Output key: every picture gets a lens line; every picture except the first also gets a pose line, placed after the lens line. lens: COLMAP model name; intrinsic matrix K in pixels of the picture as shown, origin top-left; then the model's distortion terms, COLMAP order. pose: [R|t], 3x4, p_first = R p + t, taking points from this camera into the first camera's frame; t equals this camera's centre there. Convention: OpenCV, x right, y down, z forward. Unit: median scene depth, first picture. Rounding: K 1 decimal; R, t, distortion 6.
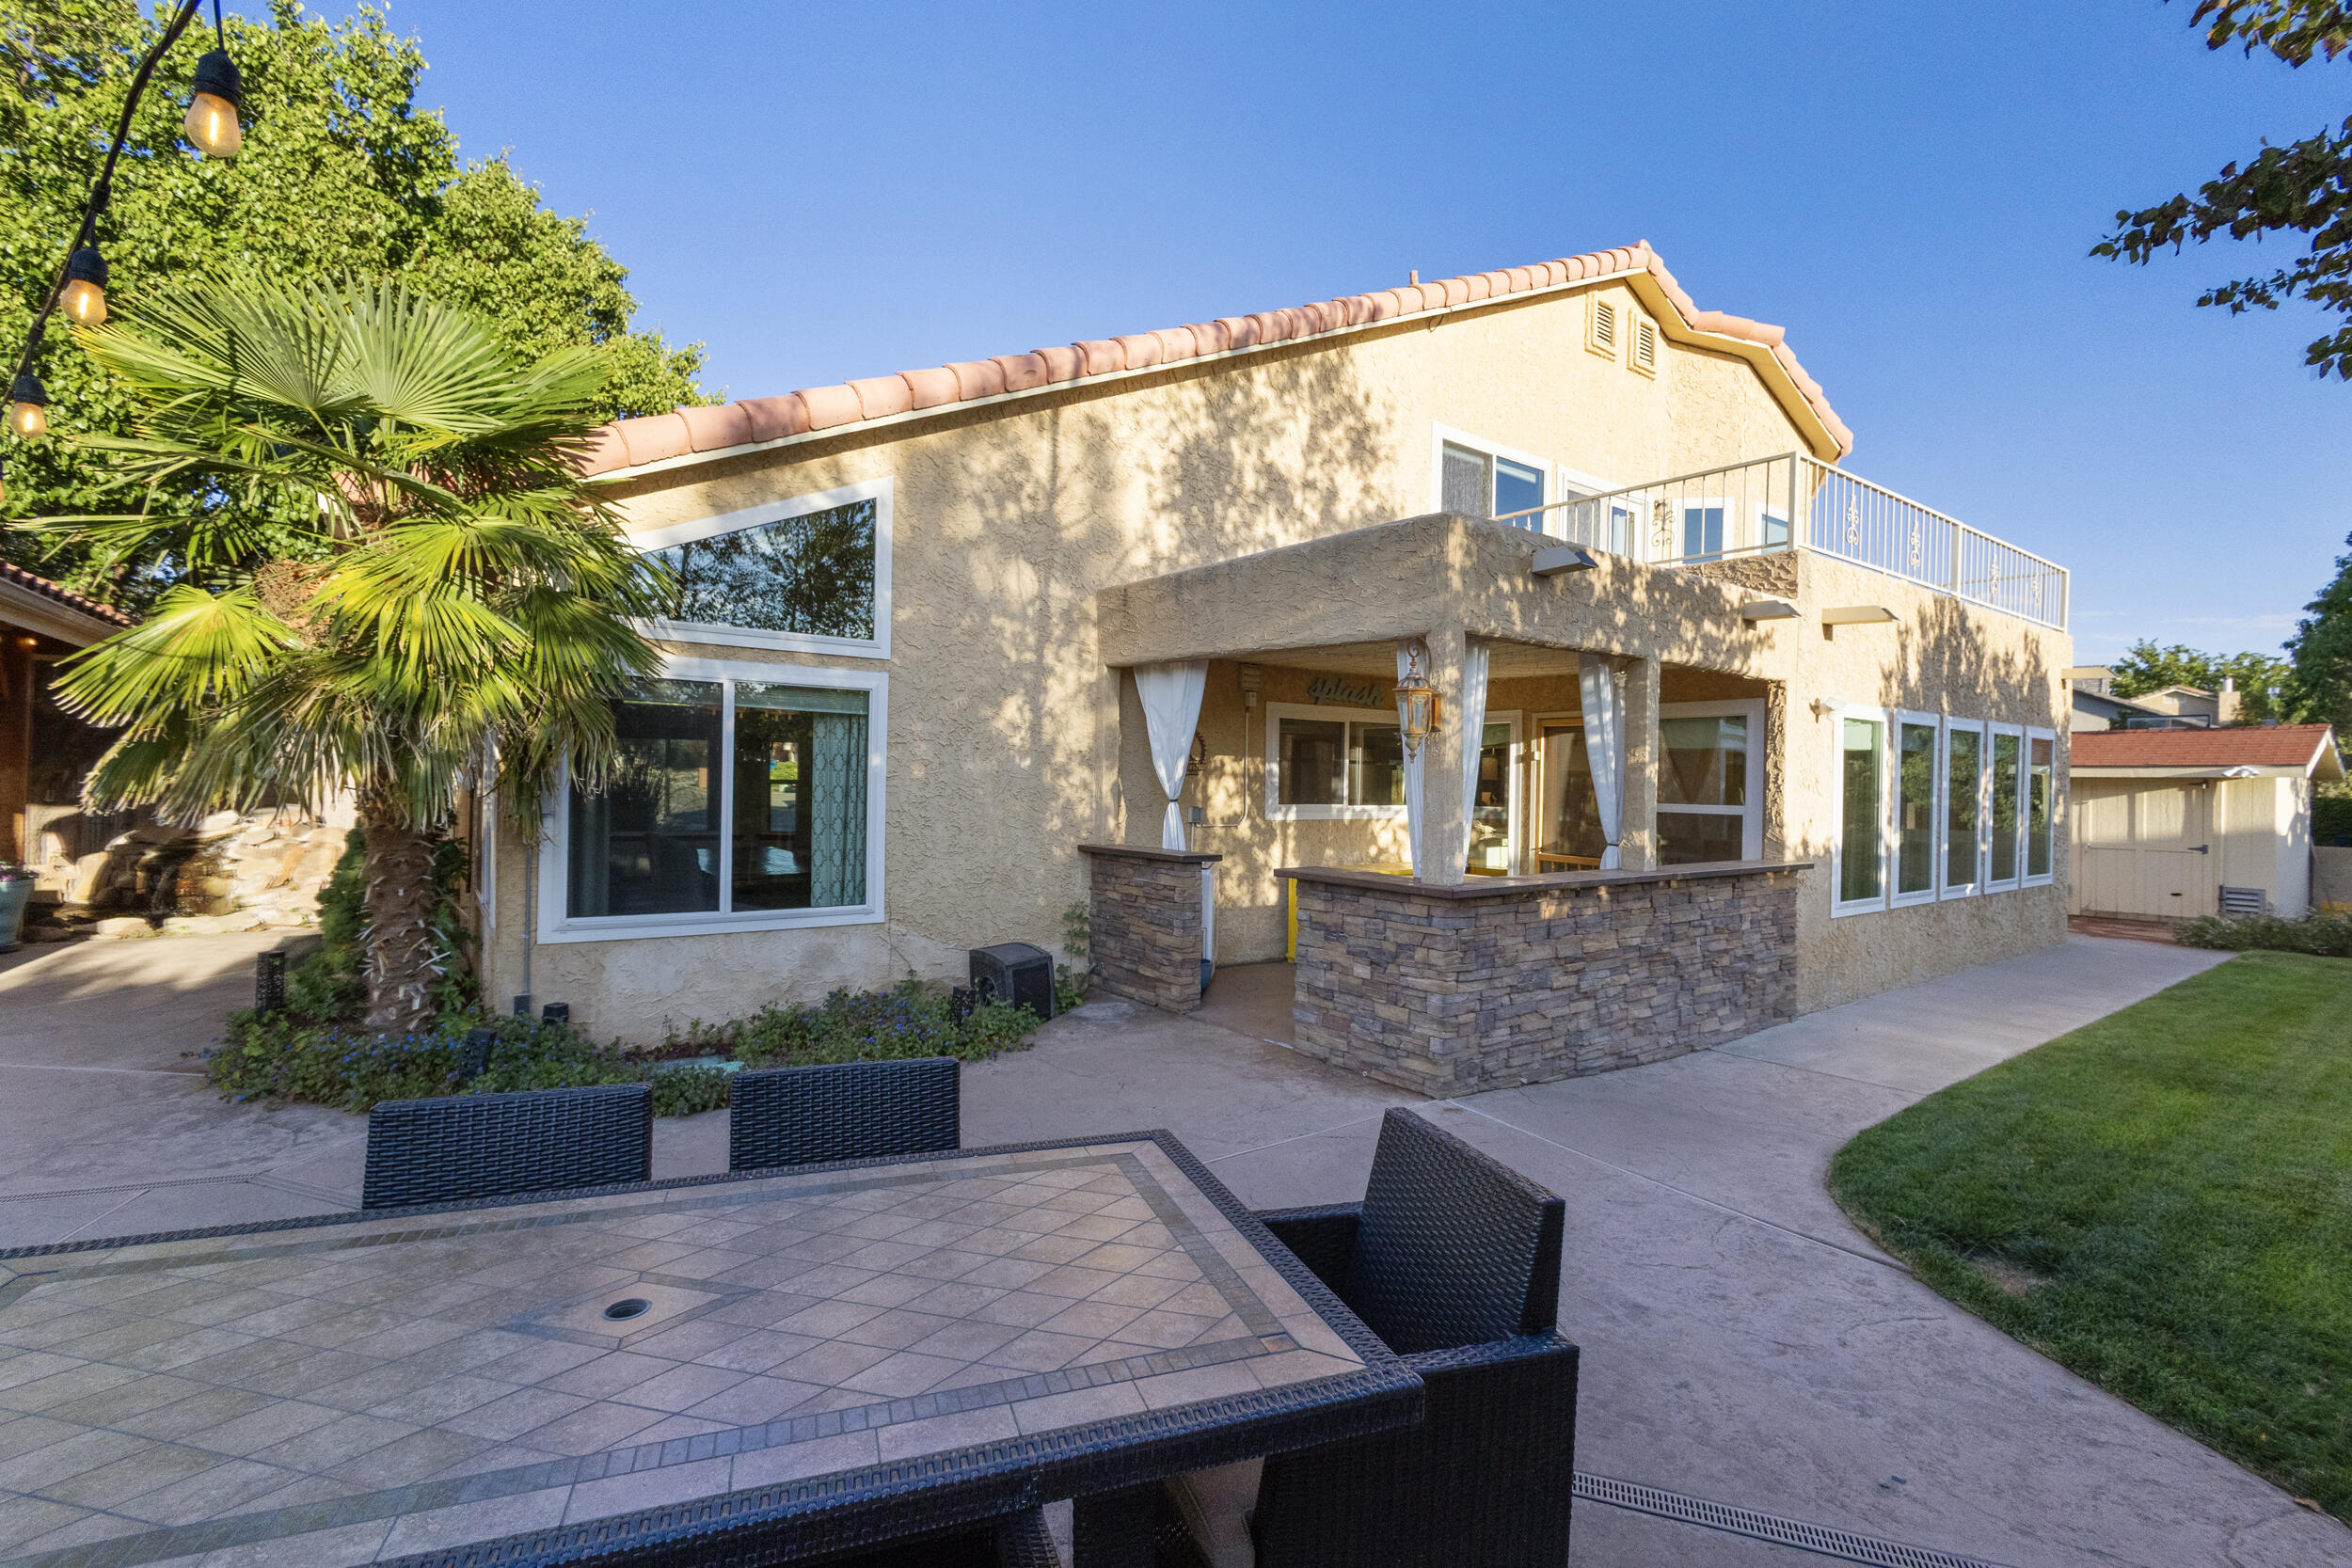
lens RADIAL K [[1012.7, 0, 1198.0], [0, 1012.7, 775.7], [0, 0, 1]] dist [0.008249, 0.000270]
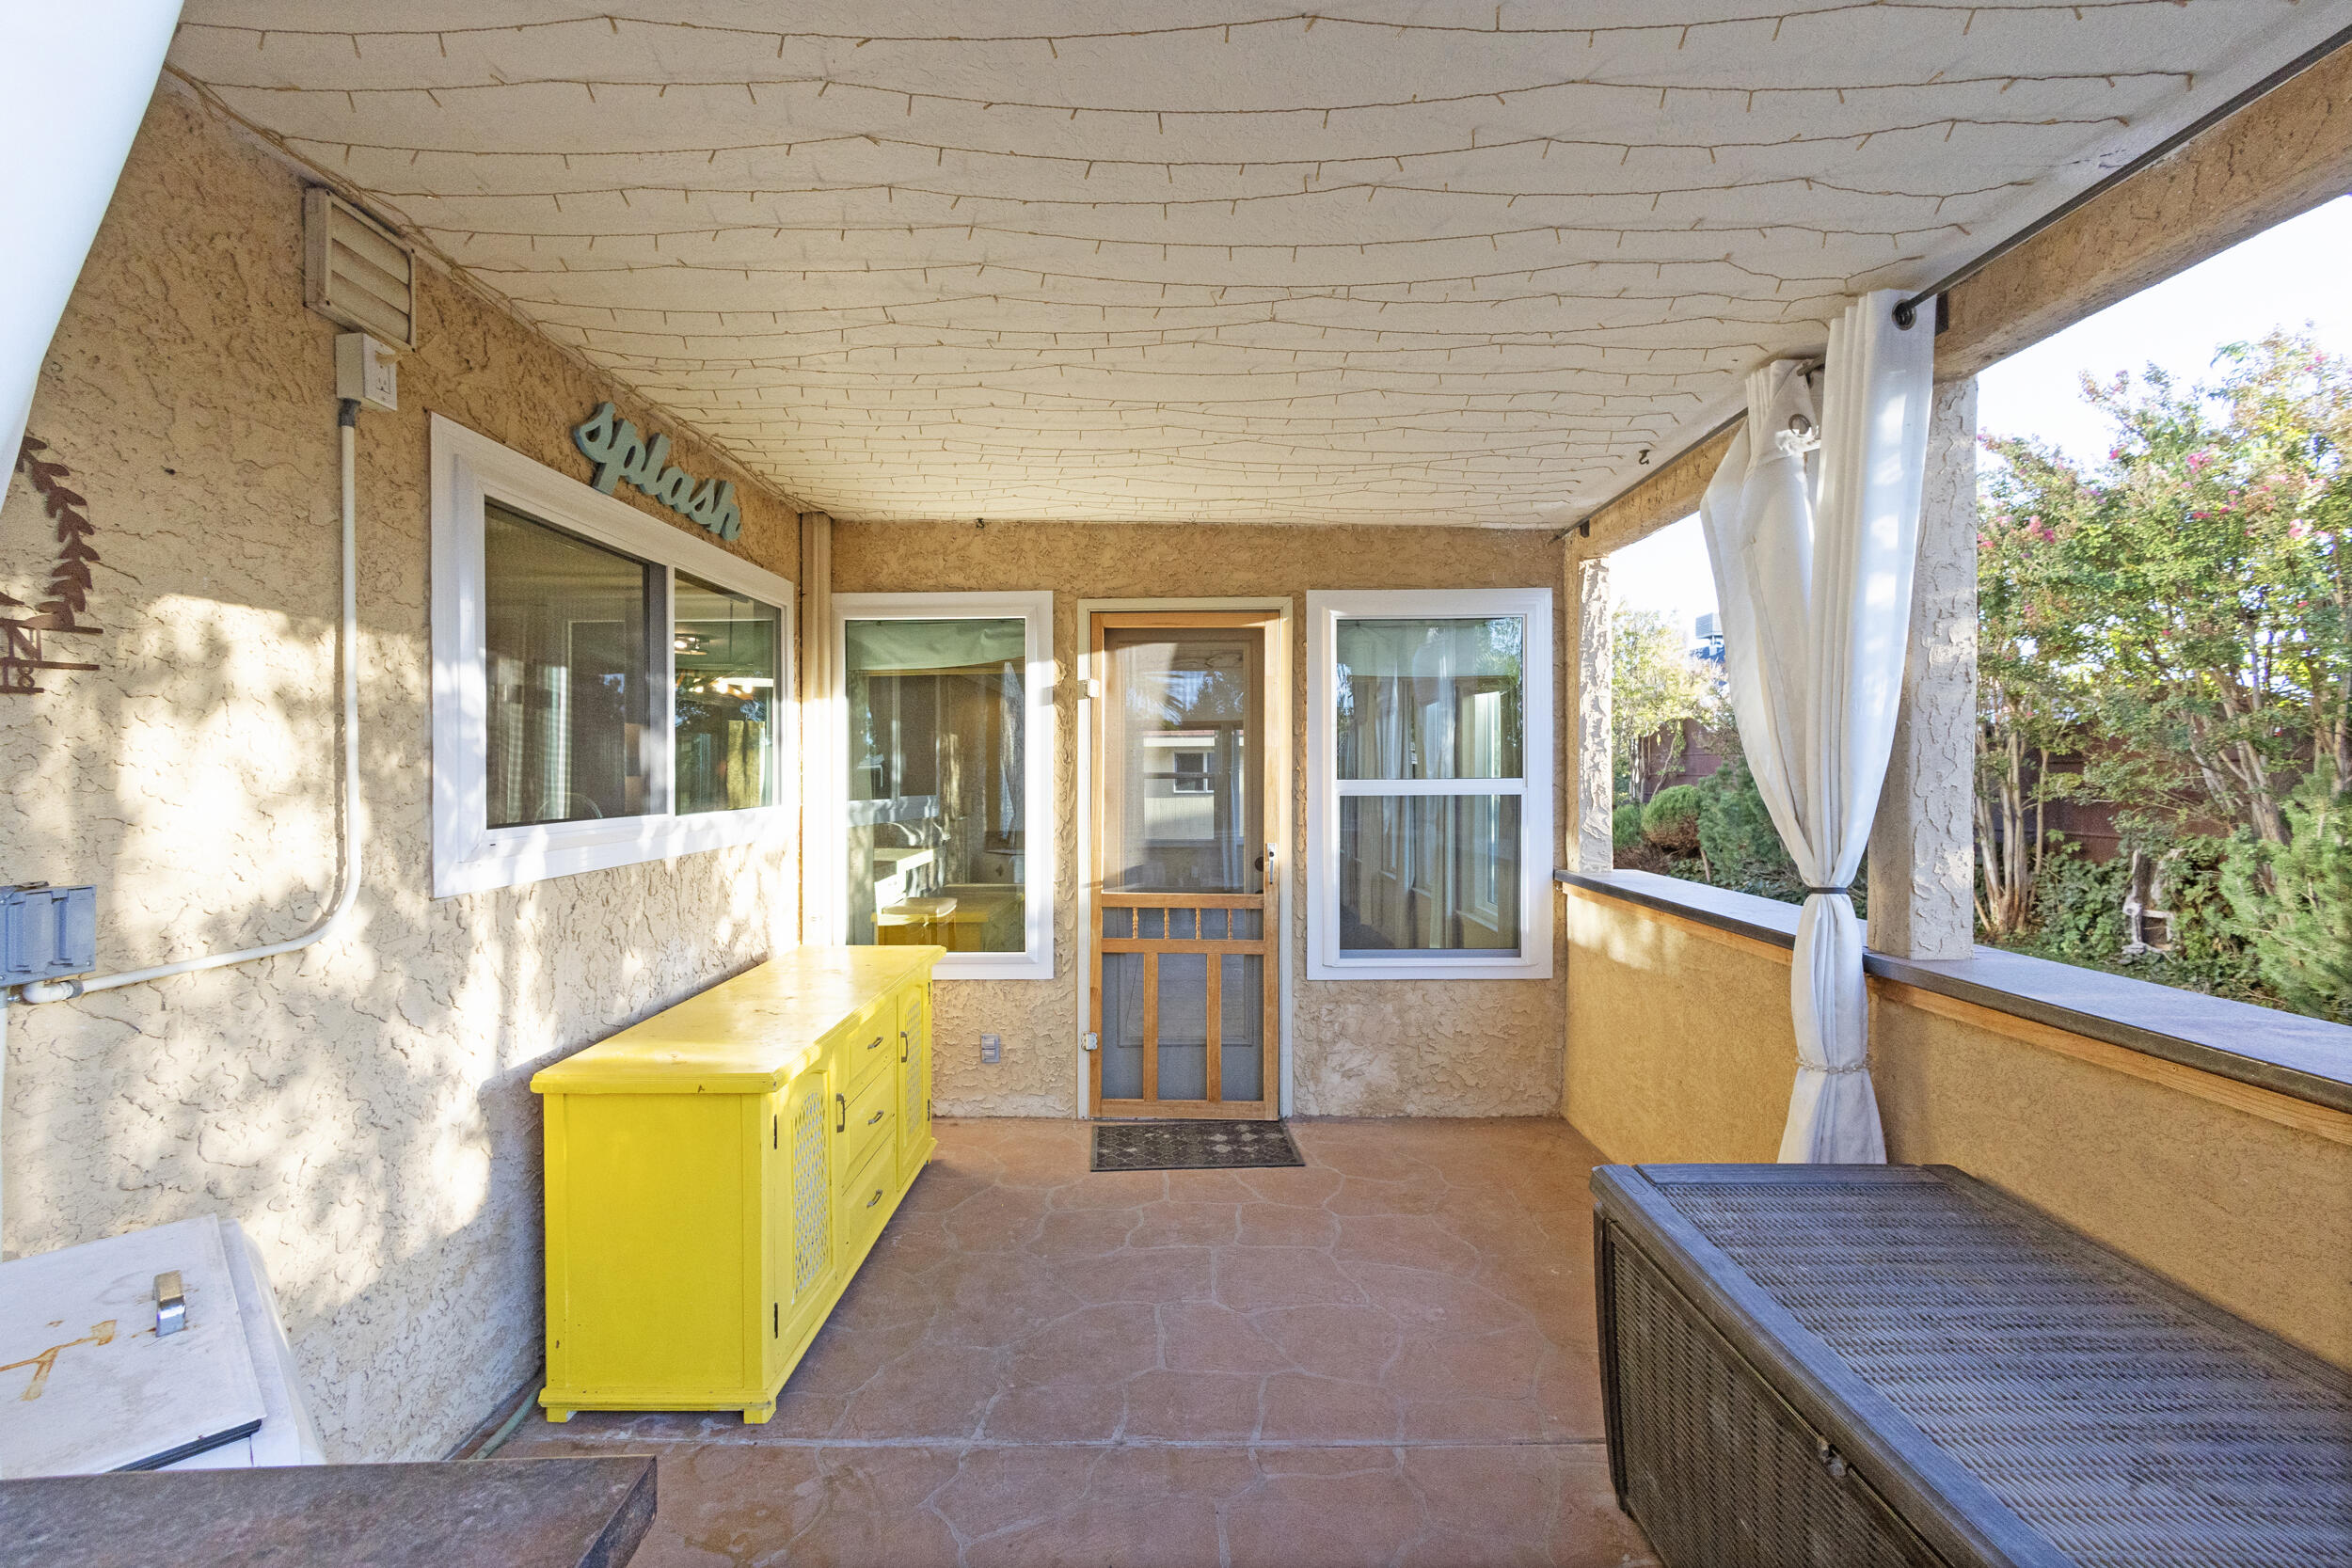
lens RADIAL K [[1012.7, 0, 1180.5], [0, 1012.7, 770.1], [0, 0, 1]] dist [0.008249, 0.000270]
pose [[0.604179, -0.020703, 0.796580, -0.021024], [0.010745, 0.999783, 0.017834, 0.011371], [-0.796776, -0.002215, 0.604270, 0.733889]]
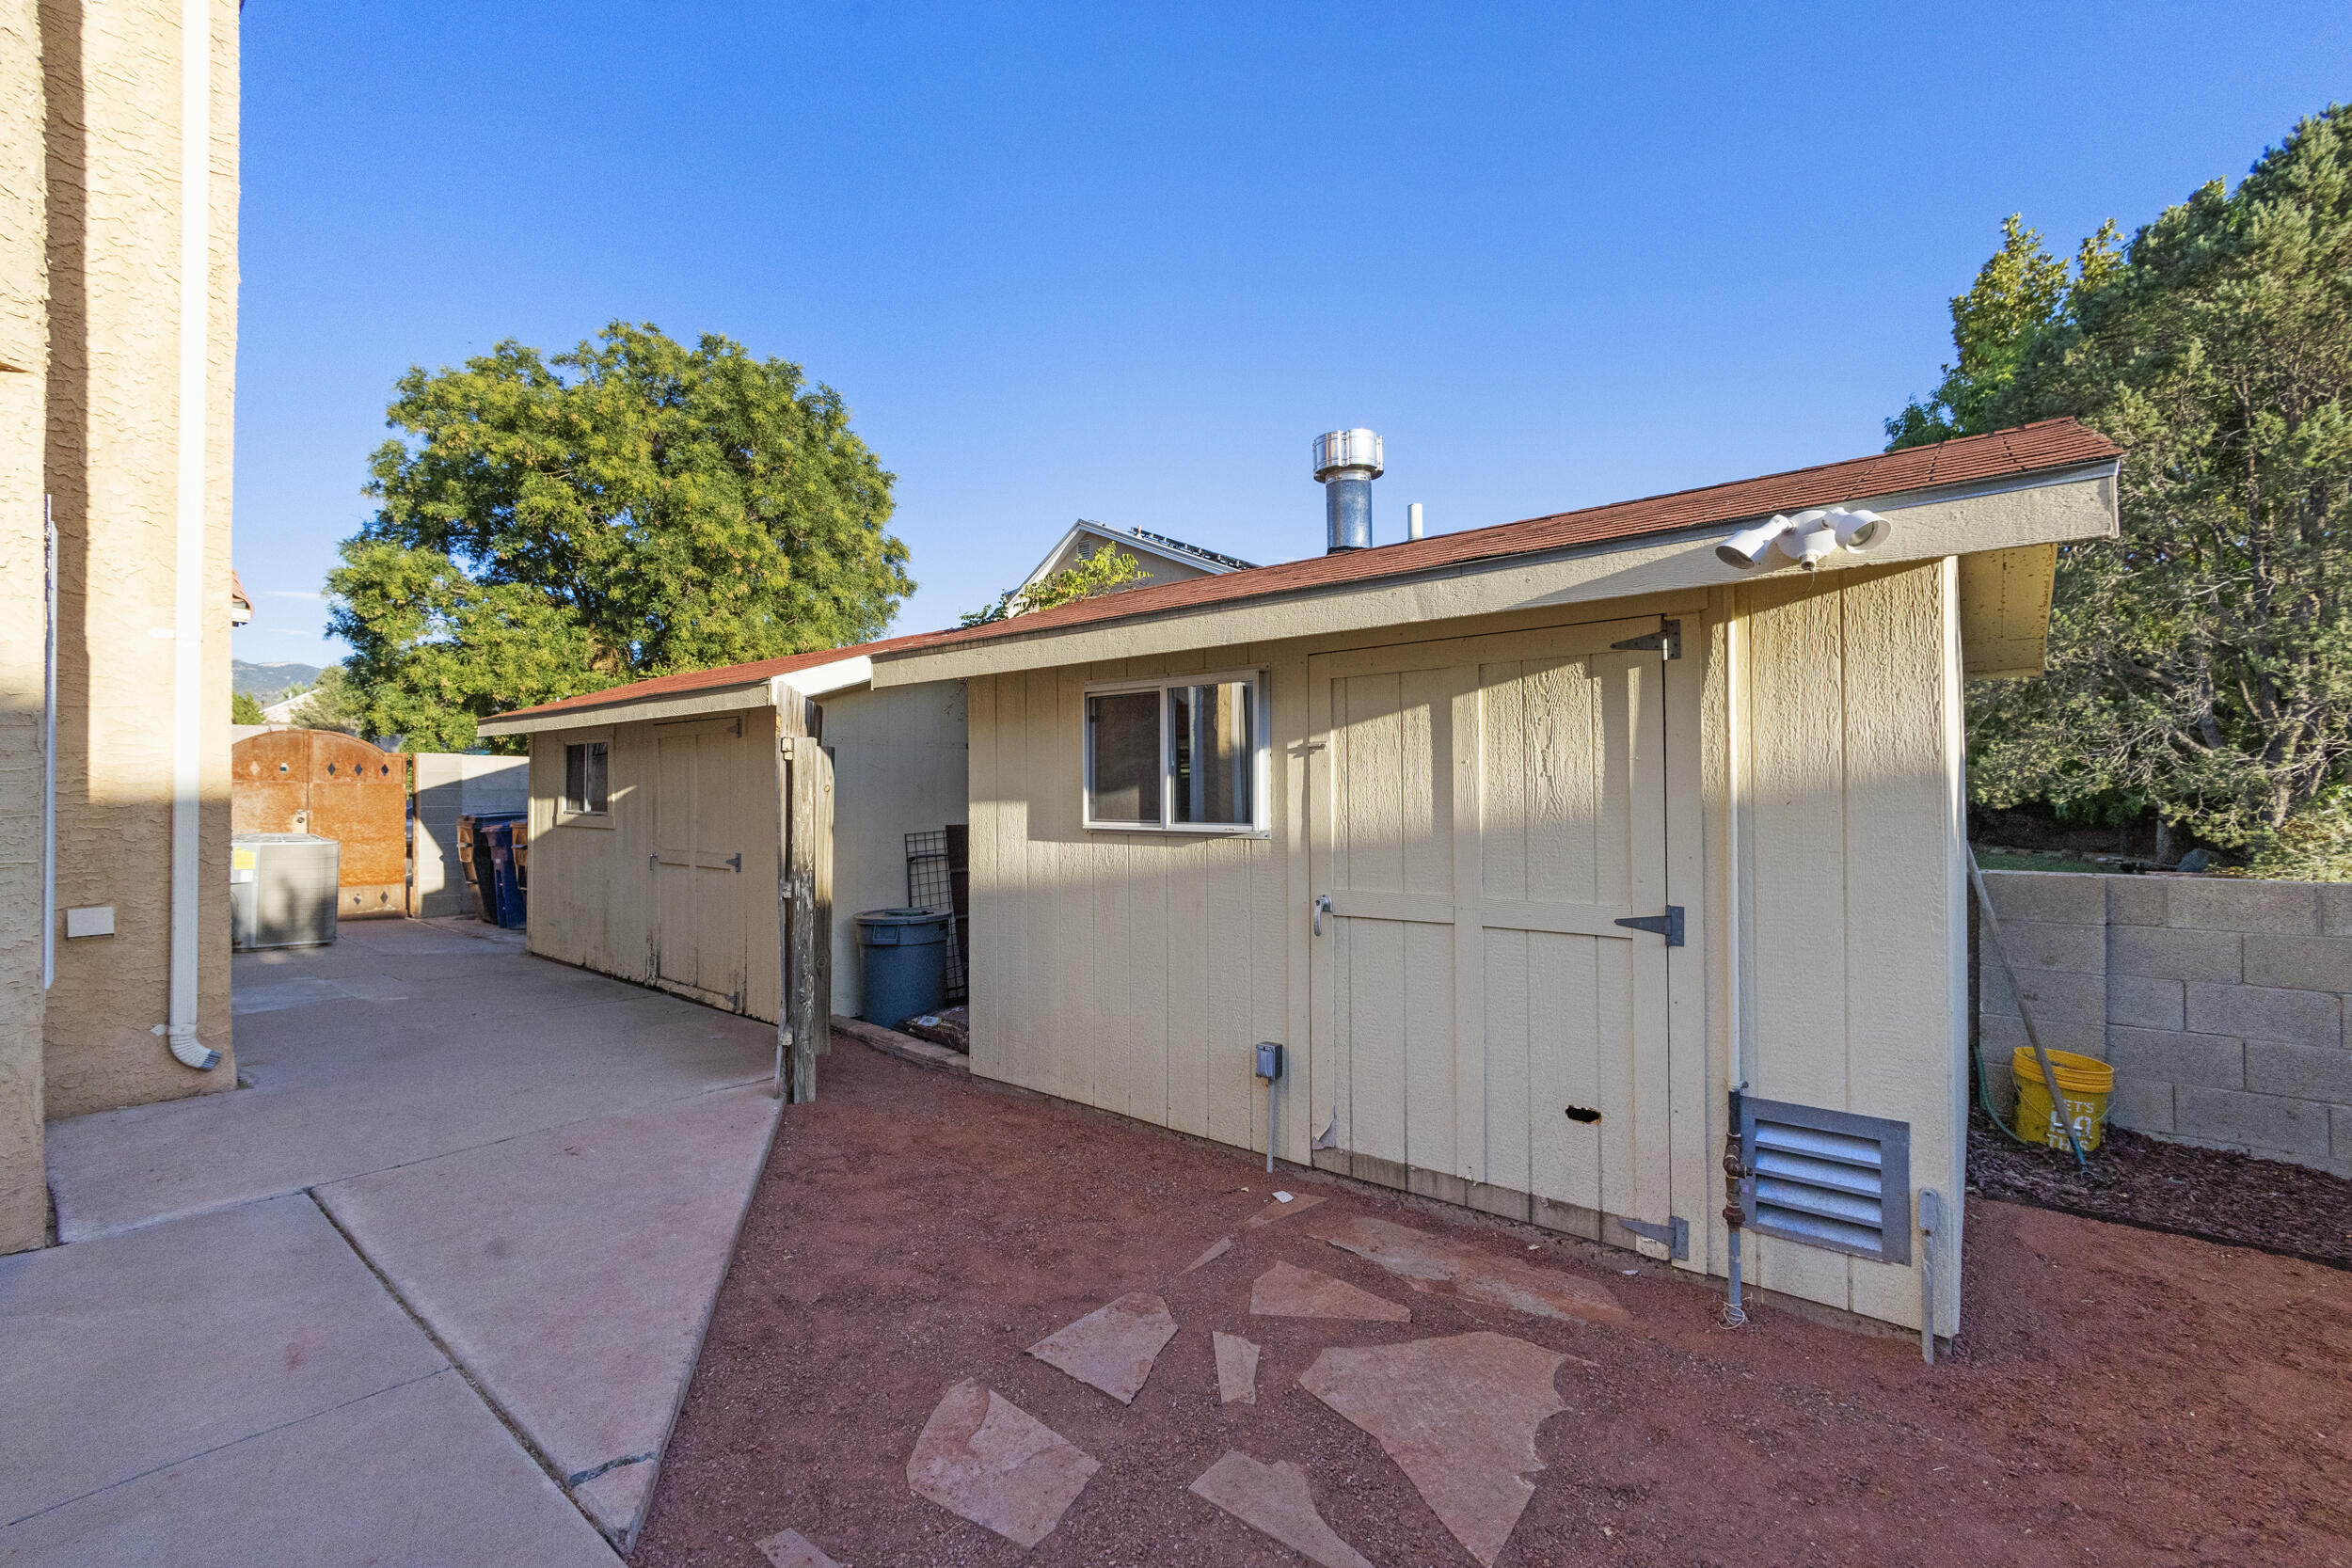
lens RADIAL K [[1012.7, 0, 1173.4], [0, 1012.7, 779.8], [0, 0, 1]] dist [0.008249, 0.000270]
pose [[0.965818, -0.015978, 0.258728, 1.292834], [0.015535, 0.999872, 0.003759, 0.057587], [-0.258755, 0.000389, 0.965943, 1.276499]]
